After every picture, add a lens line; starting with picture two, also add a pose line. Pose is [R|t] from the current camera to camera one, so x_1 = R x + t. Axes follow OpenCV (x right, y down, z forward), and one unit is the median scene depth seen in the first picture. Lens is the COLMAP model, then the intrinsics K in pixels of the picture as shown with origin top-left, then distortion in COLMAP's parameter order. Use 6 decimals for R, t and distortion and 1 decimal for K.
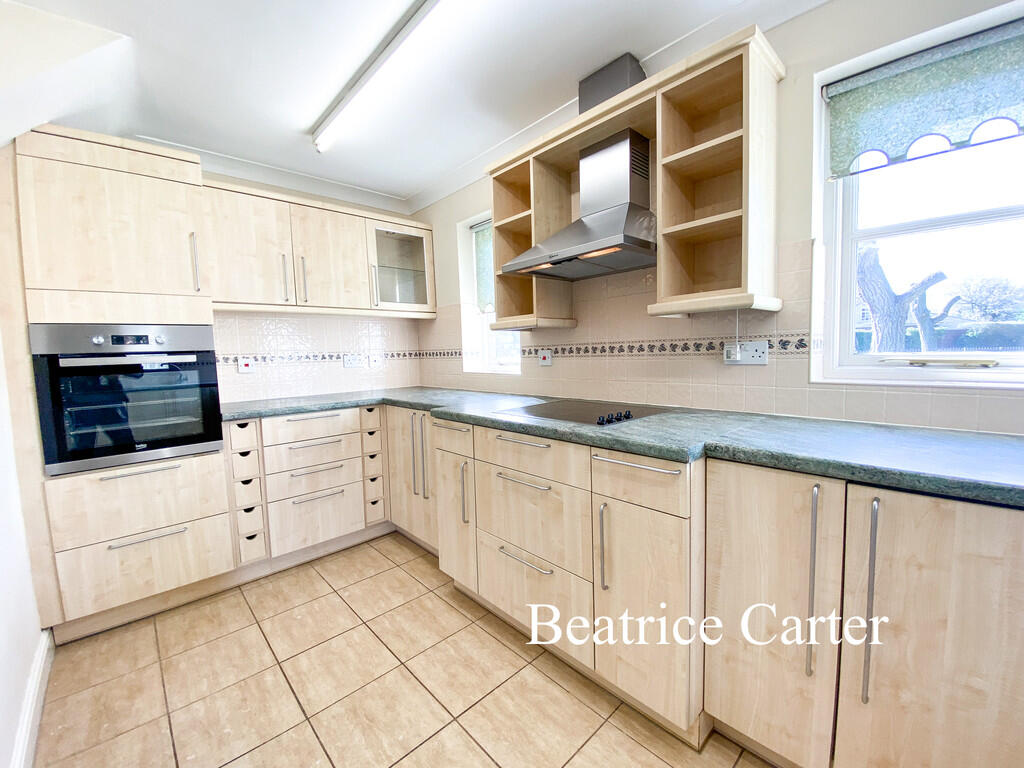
lens RADIAL K [[420.6, 0, 512.0], [0, 420.6, 383.2], [0, 0, 1]] dist [-0.021506, -0.003398]
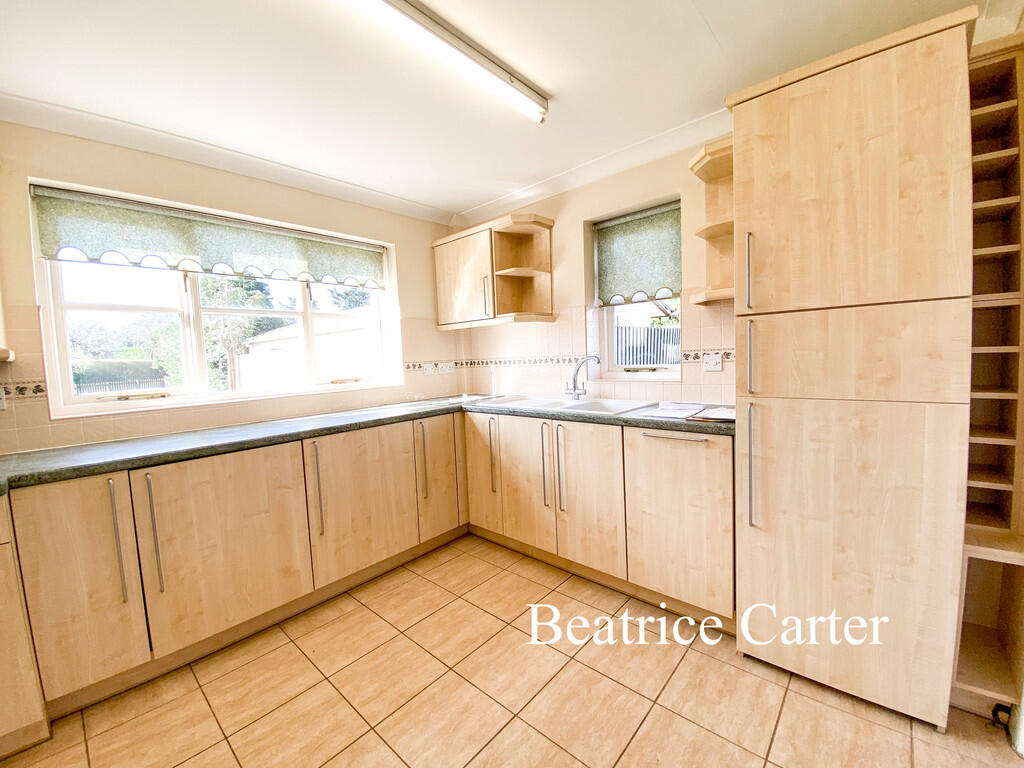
lens RADIAL K [[420.6, 0, 515.3], [0, 420.6, 385.7], [0, 0, 1]] dist [-0.021506, -0.003398]
pose [[-0.102278, -0.039052, 0.993989, -0.444605], [0.119233, 0.991544, 0.051224, 0.000751], [-0.987584, 0.123755, -0.096757, -0.191246]]
